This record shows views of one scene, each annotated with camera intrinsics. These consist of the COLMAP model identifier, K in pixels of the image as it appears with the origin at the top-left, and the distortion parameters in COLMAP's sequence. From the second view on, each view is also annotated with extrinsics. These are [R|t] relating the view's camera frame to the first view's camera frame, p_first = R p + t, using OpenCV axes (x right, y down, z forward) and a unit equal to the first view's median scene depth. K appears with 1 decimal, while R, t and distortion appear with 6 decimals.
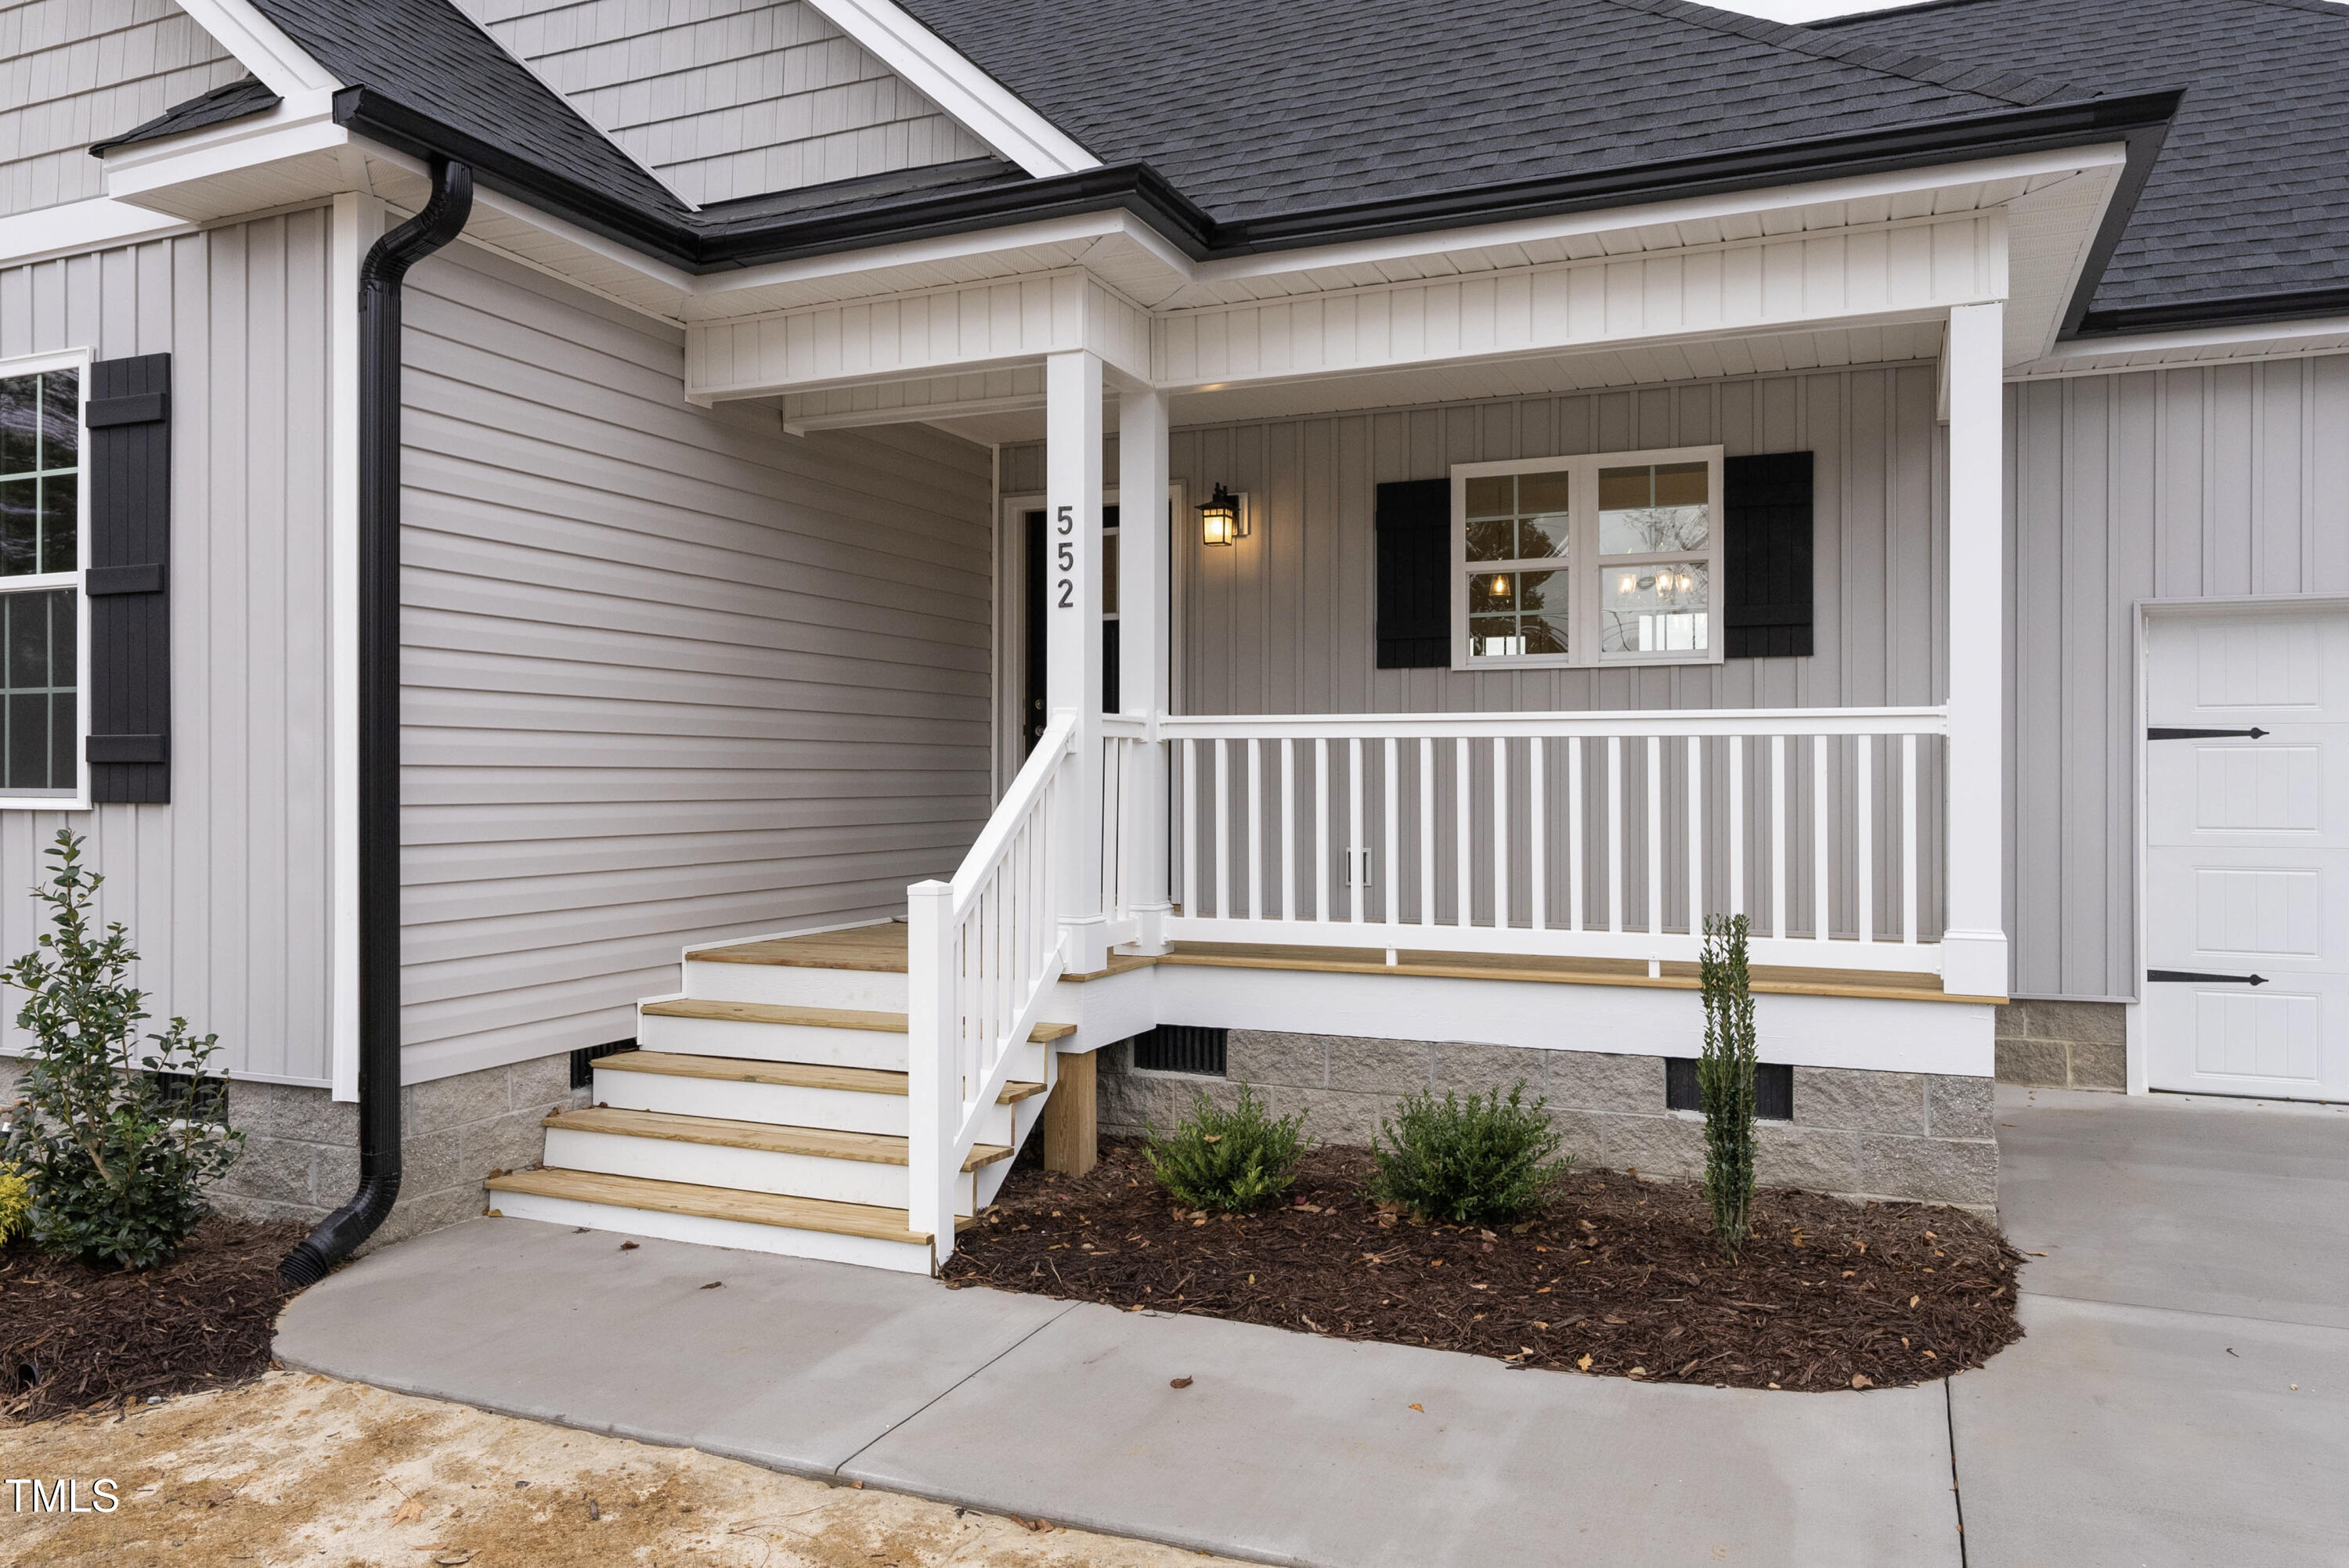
lens RADIAL K [[1642.9, 0, 1174.5], [0, 1642.9, 784.0], [0, 0, 1]] dist [-0.000042, 0.000692]
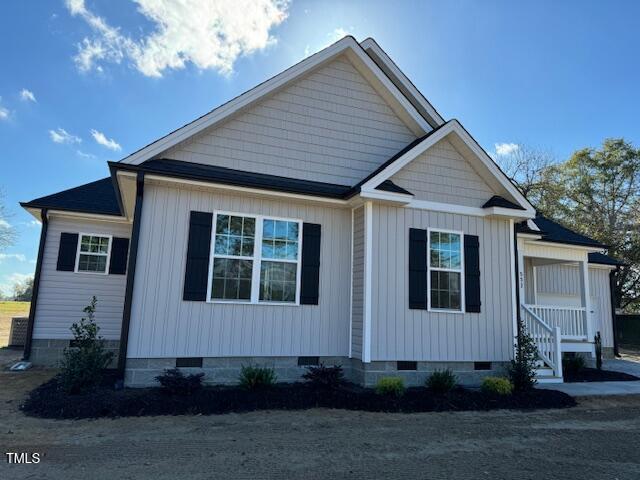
lens RADIAL K [[456.3, 0, 311.0], [0, 456.3, 228.8], [0, 0, 1]] dist [0.089116, 0.000474]
pose [[0.710926, 0.144035, 0.688359, -1.989666], [-0.033733, 0.984660, -0.171195, 0.018462], [-0.702458, 0.098486, 0.704879, 0.219234]]
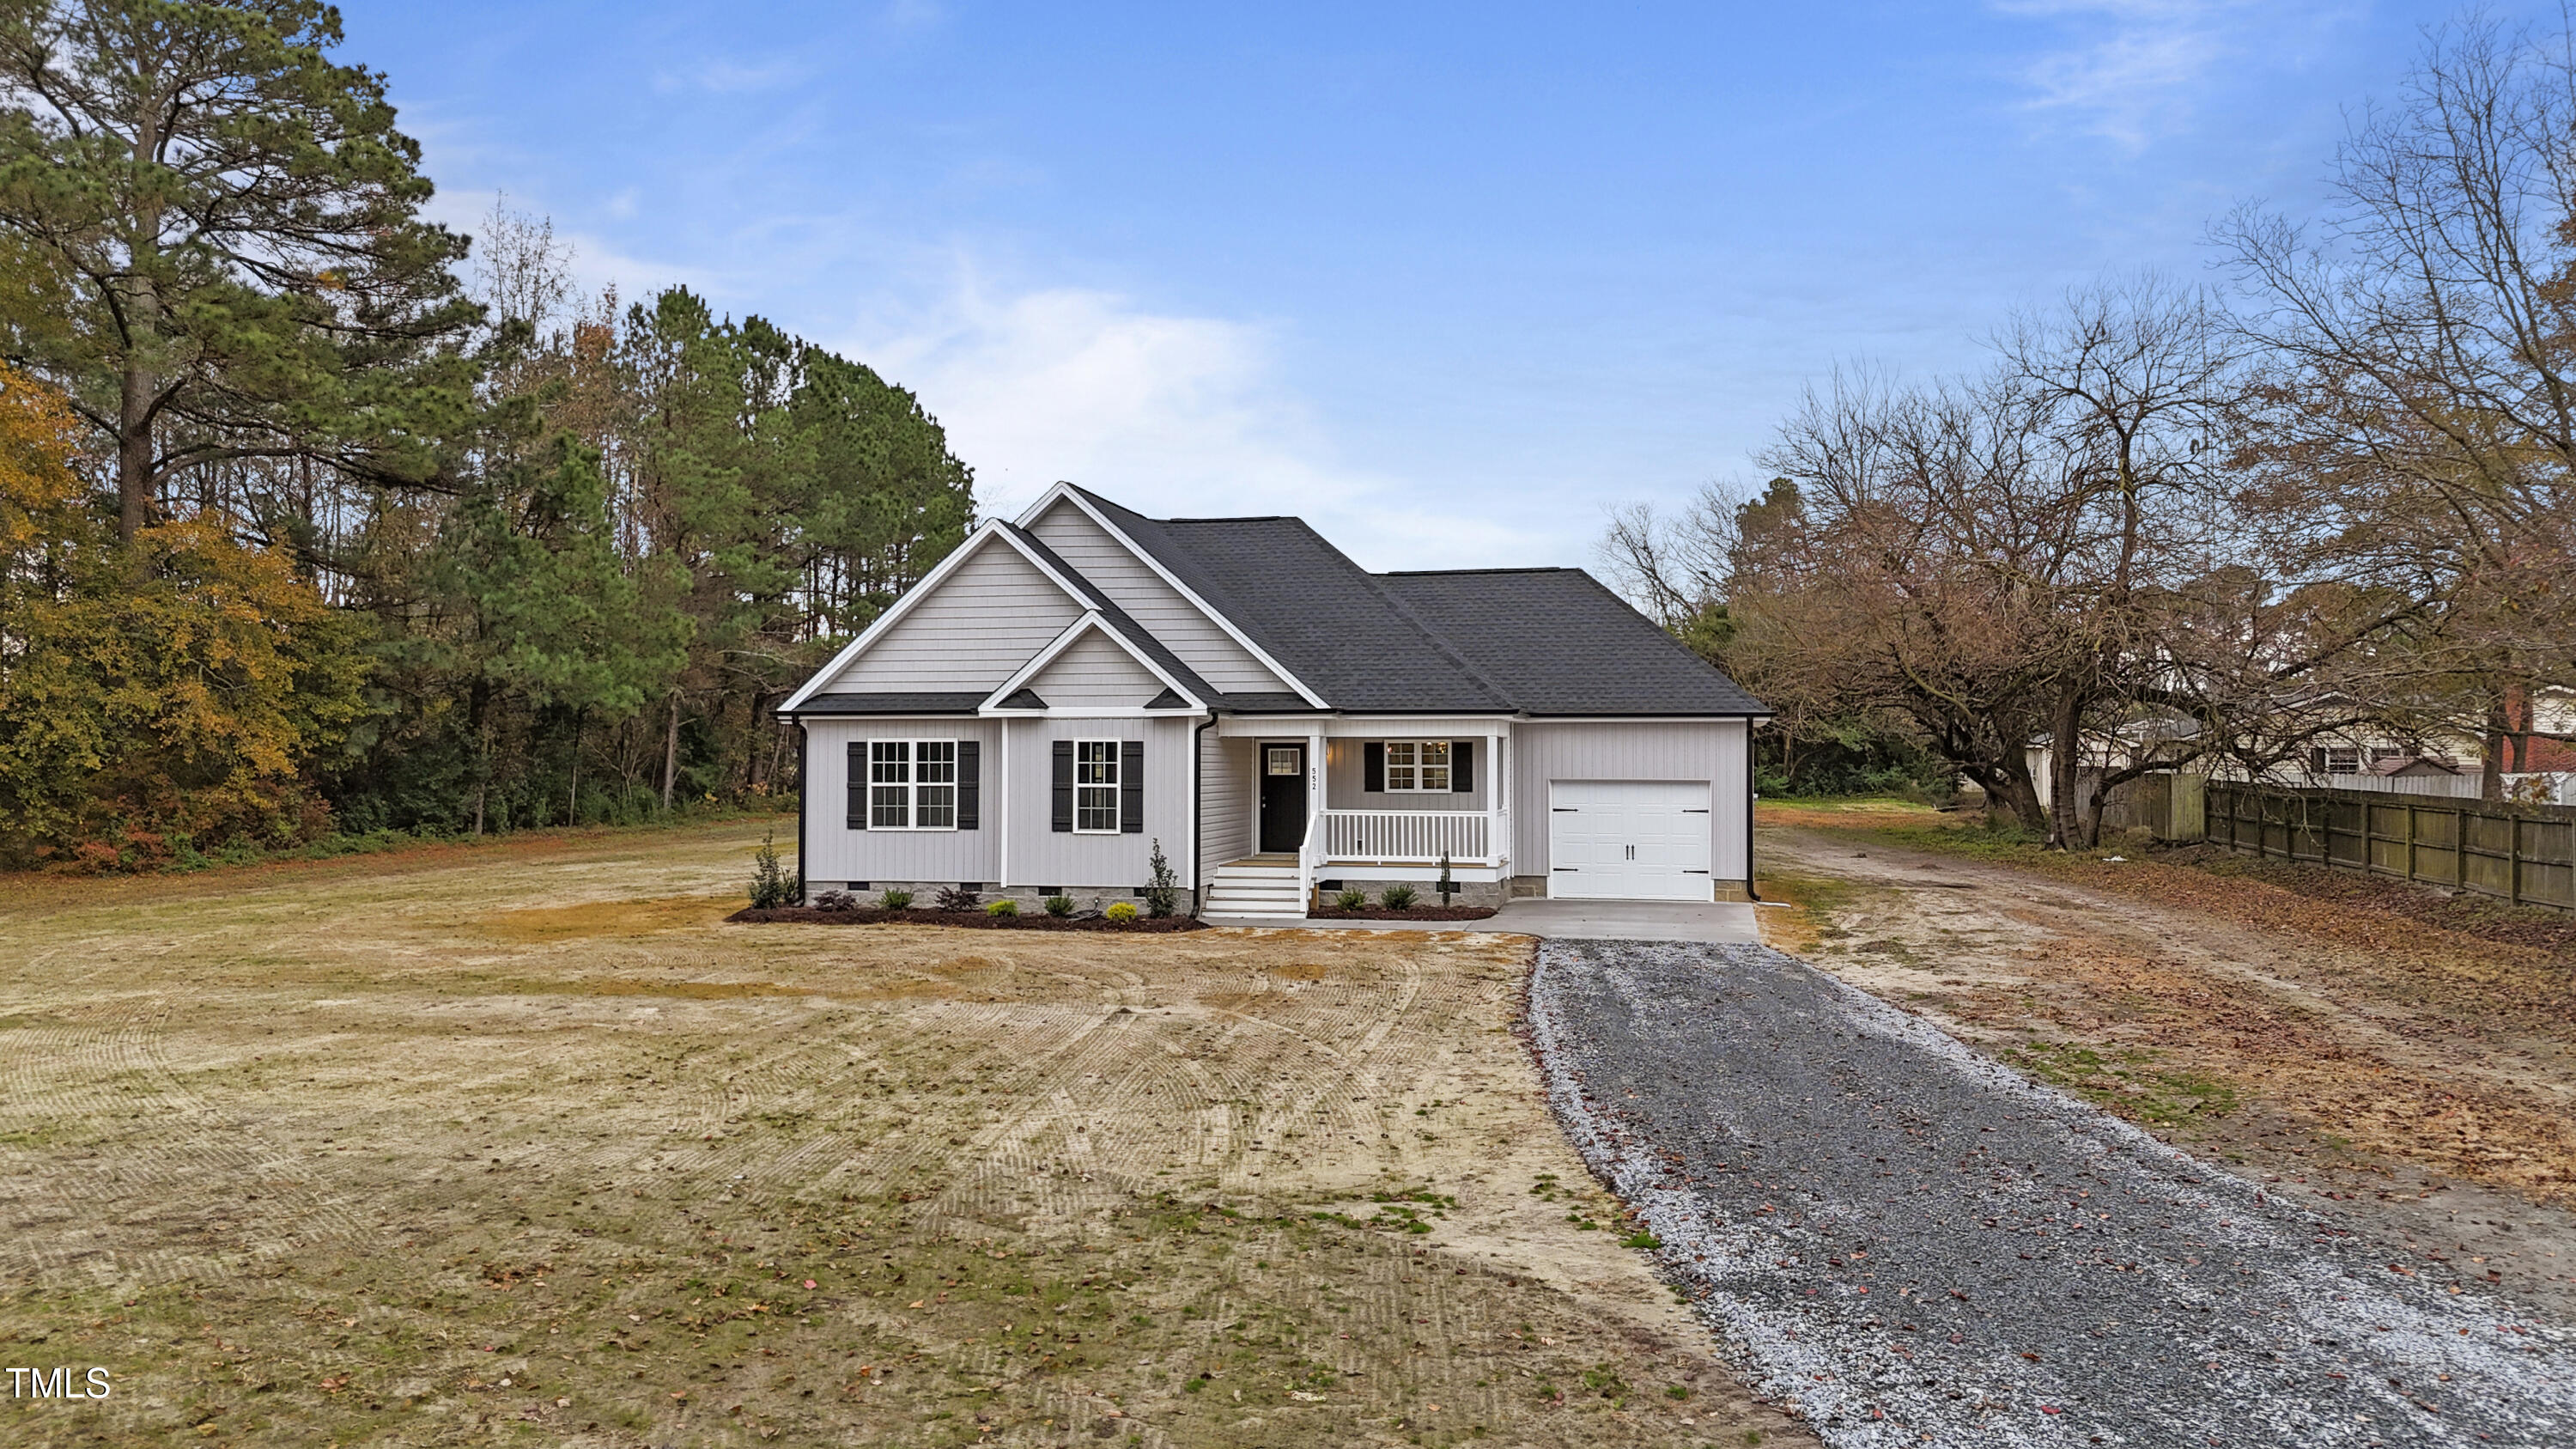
lens RADIAL K [[1874.2, 0, 1293.4], [0, 1874.2, 721.7], [0, 0, 1]] dist [0.088562, -0.080470]
pose [[0.981868, 0.003520, 0.189532, -1.119364], [0.000946, 0.999724, -0.023468, -0.171368], [-0.189562, 0.023221, 0.981594, -4.191975]]
